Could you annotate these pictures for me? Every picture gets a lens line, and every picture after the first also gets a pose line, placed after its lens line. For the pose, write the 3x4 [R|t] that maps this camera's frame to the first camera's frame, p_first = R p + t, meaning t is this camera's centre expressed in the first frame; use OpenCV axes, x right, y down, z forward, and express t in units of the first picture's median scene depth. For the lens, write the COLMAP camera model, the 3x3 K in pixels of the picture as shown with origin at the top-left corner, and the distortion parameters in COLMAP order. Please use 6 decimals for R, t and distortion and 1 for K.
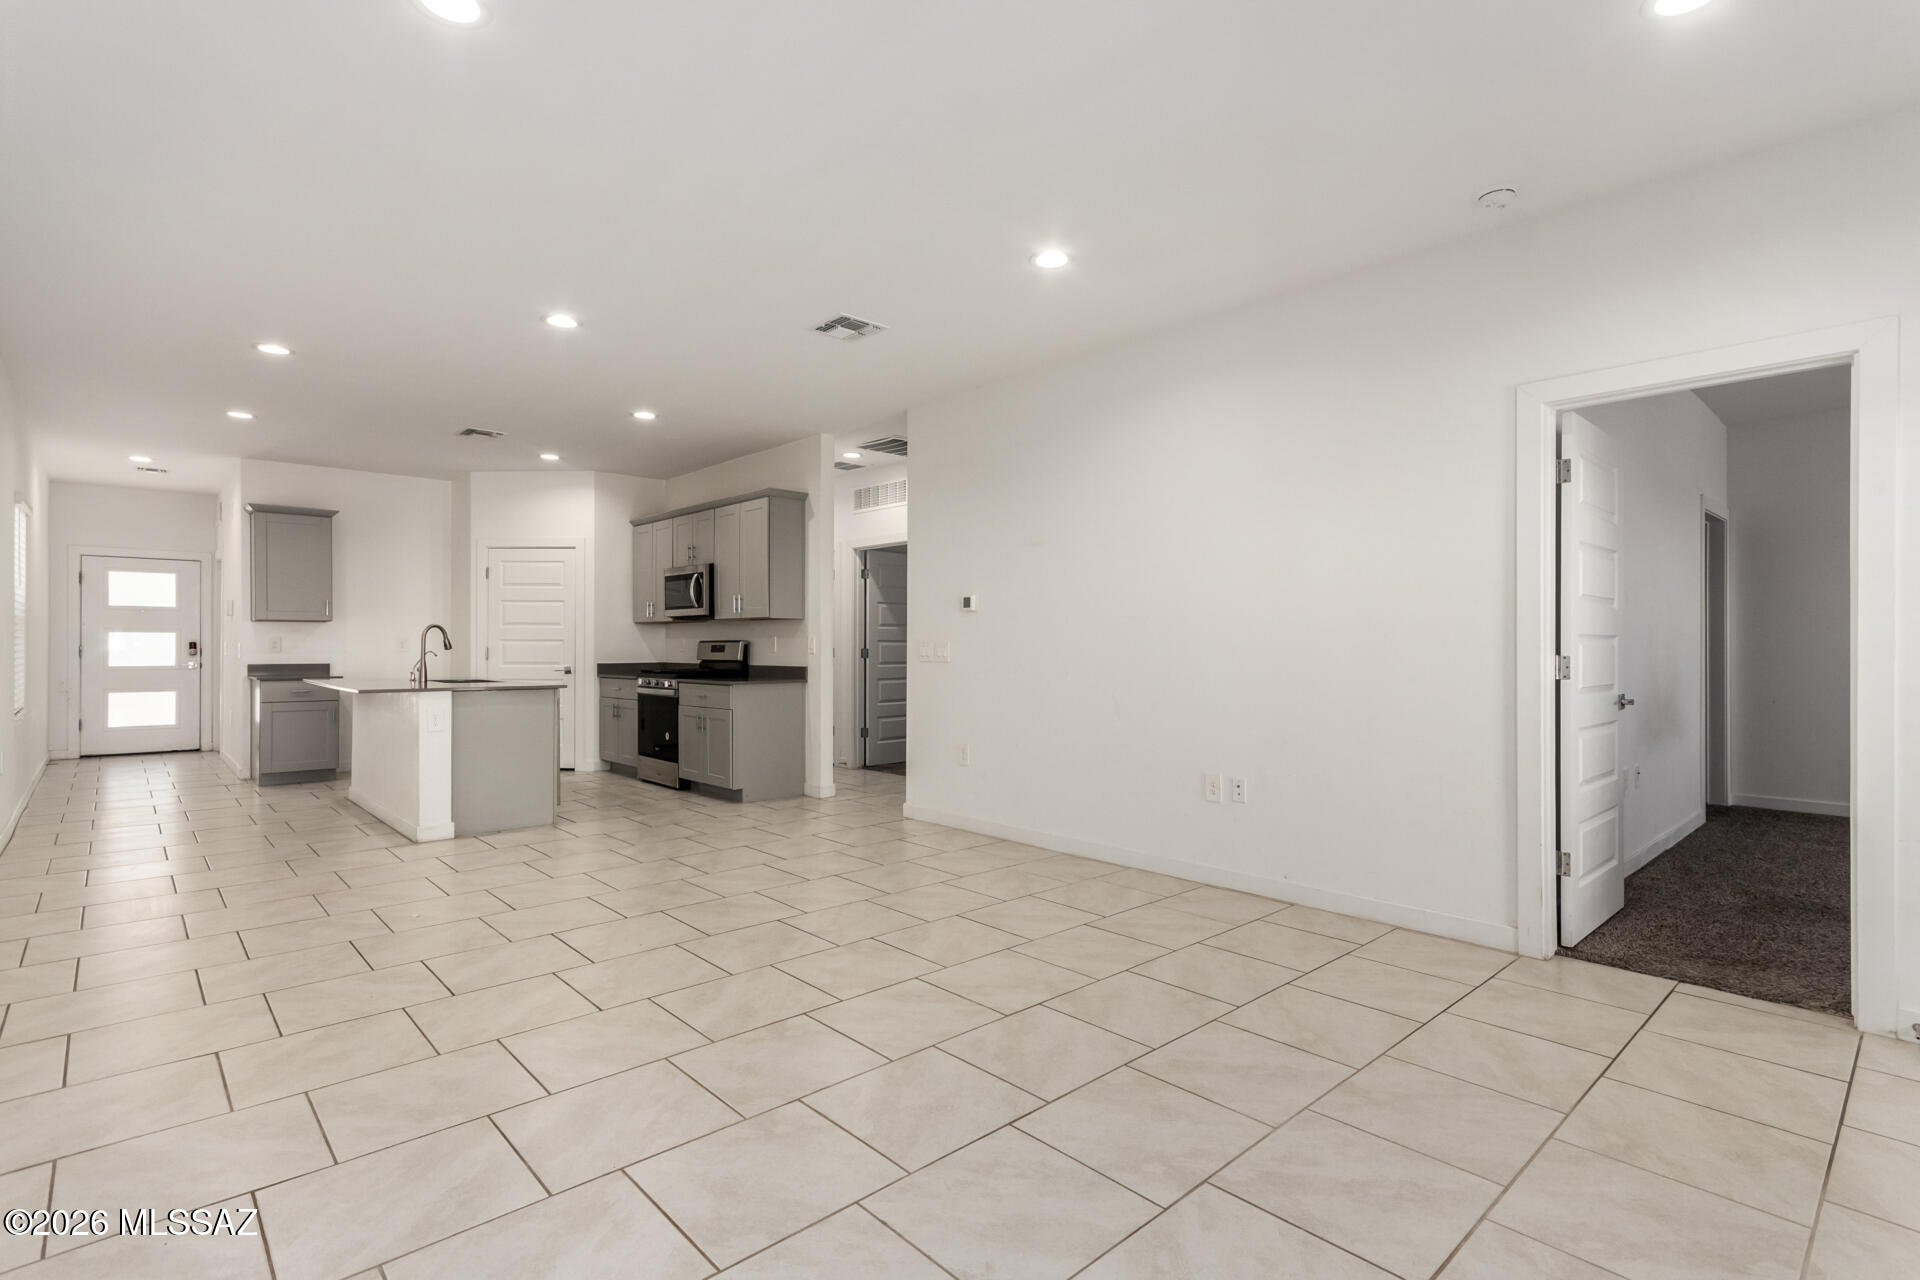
lens RADIAL K [[893.1, 0, 976.4], [0, 893.1, 642.9], [0, 0, 1]] dist [-0.001380, -0.000834]
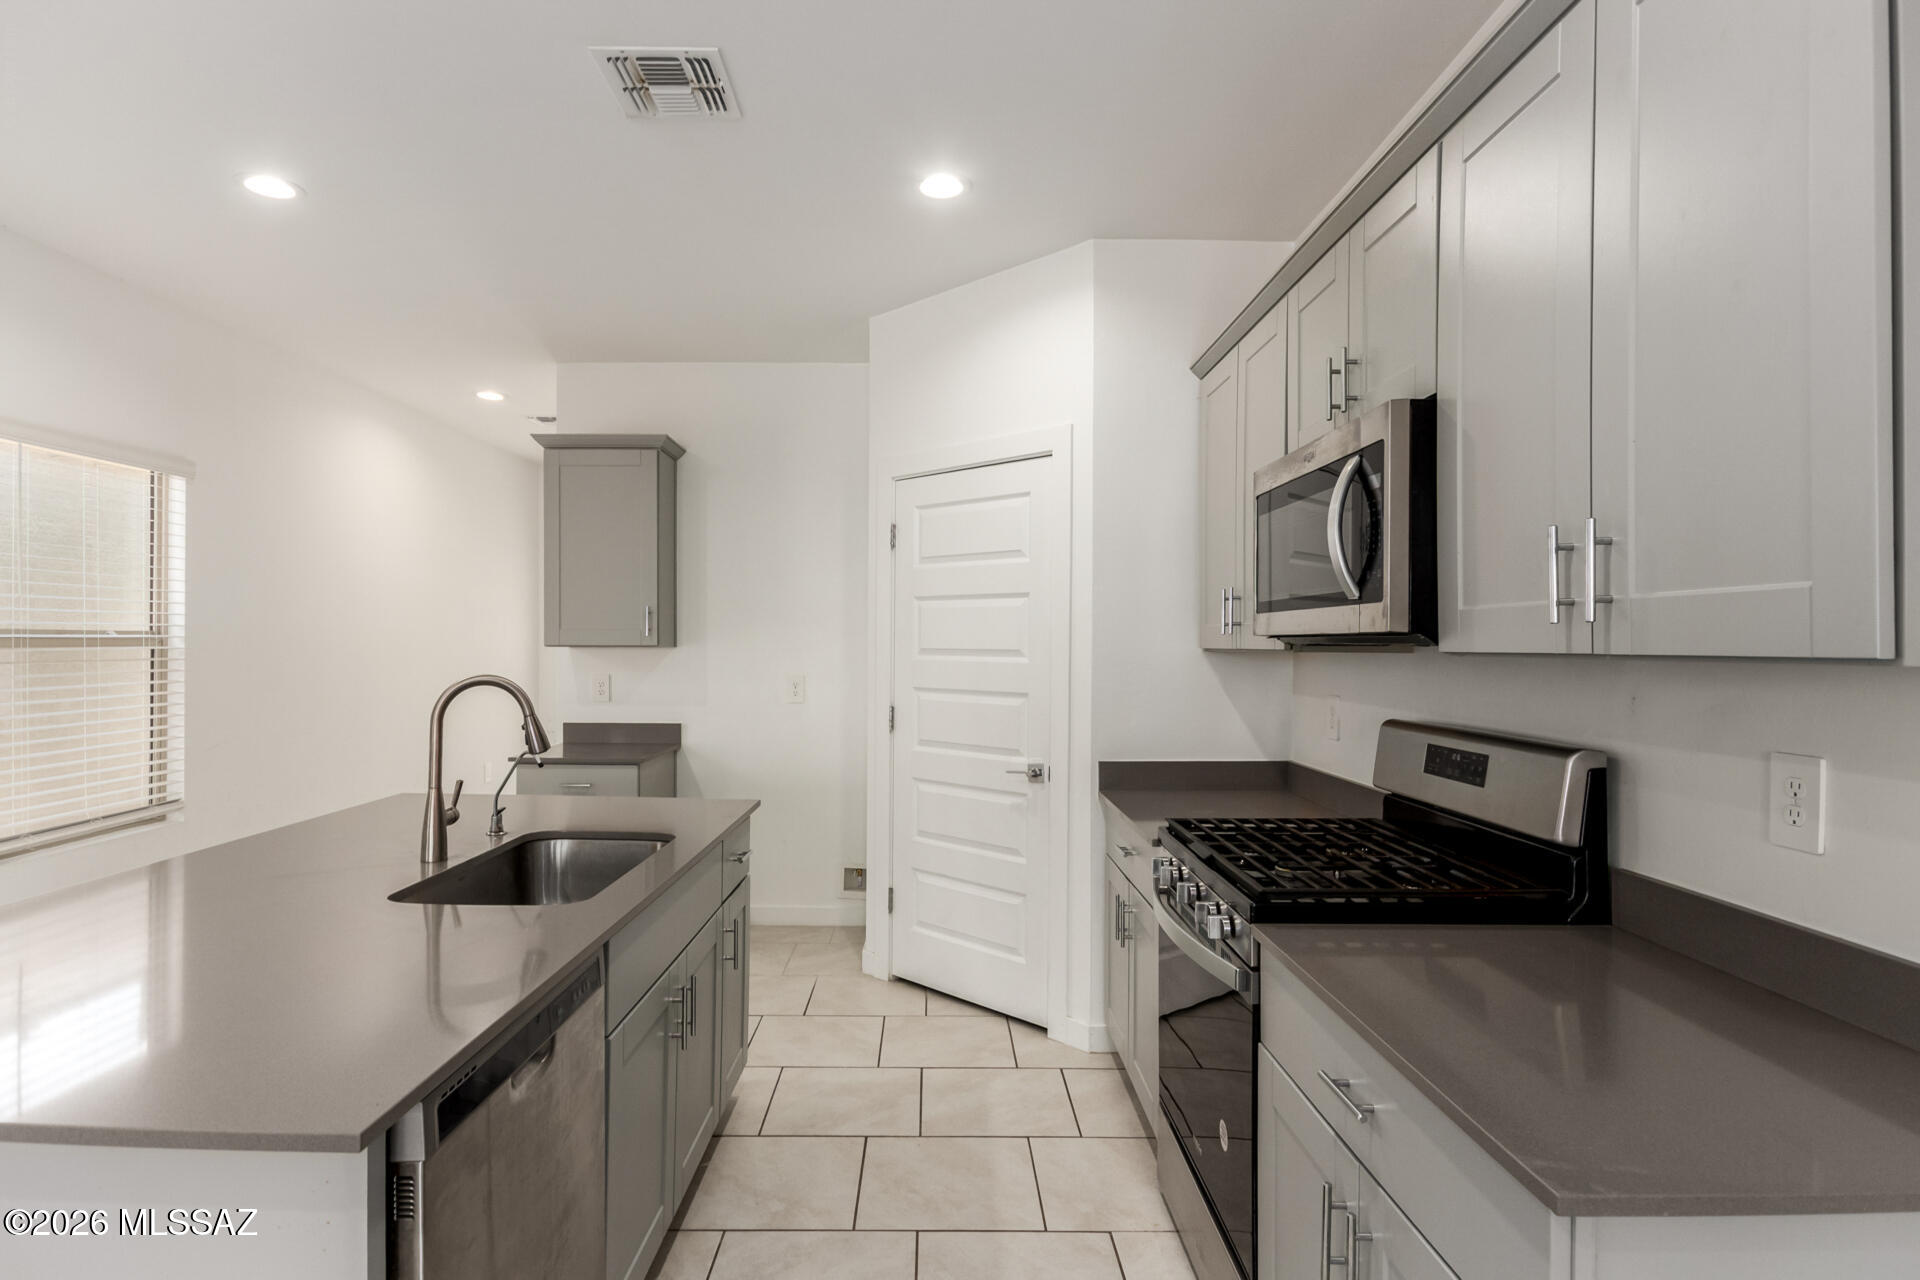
lens RADIAL K [[997.0, 0, 938.3], [0, 997.0, 649.4], [0, 0, 1]] dist [-0.001945, -0.000710]
pose [[0.726450, 0.005985, -0.687193, -0.202460], [-0.003358, 0.999981, 0.005159, -0.026403], [0.687211, -0.001440, 0.726457, 0.697536]]
